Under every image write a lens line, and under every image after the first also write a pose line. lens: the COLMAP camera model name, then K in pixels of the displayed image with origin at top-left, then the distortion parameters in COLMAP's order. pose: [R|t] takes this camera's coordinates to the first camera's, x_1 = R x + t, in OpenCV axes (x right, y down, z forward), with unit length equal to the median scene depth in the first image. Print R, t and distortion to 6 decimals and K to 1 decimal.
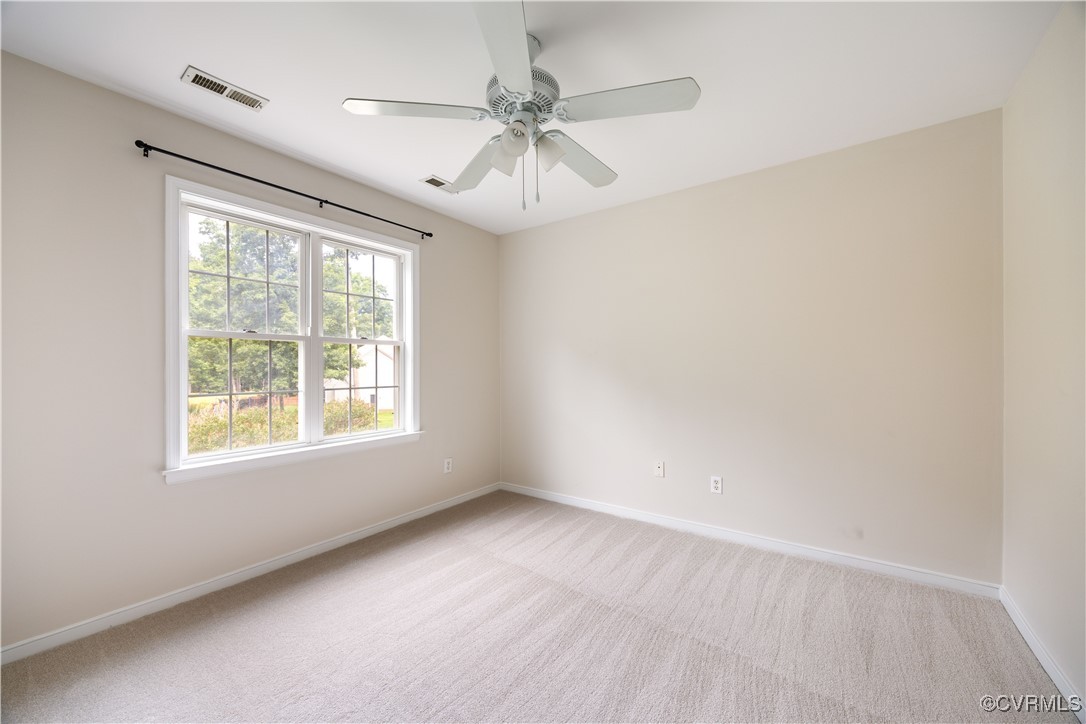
lens RADIAL K [[429.7, 0, 539.9], [0, 429.7, 366.3], [0, 0, 1]] dist [0.001113, 0.000067]
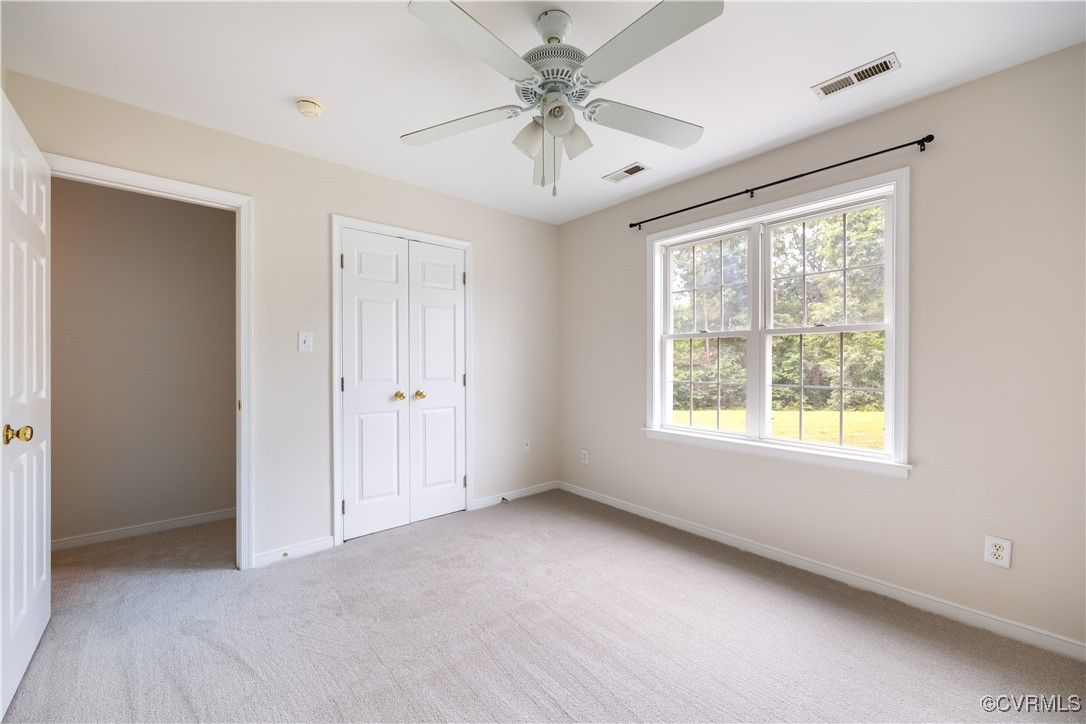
lens RADIAL K [[429.7, 0, 539.7], [0, 429.7, 361.3], [0, 0, 1]] dist [0.001113, 0.000067]
pose [[-0.231883, 0.001891, -0.972742, 0.513921], [0.000100, 0.999998, 0.001920, -0.000148], [0.972744, 0.000348, -0.231883, 0.710438]]
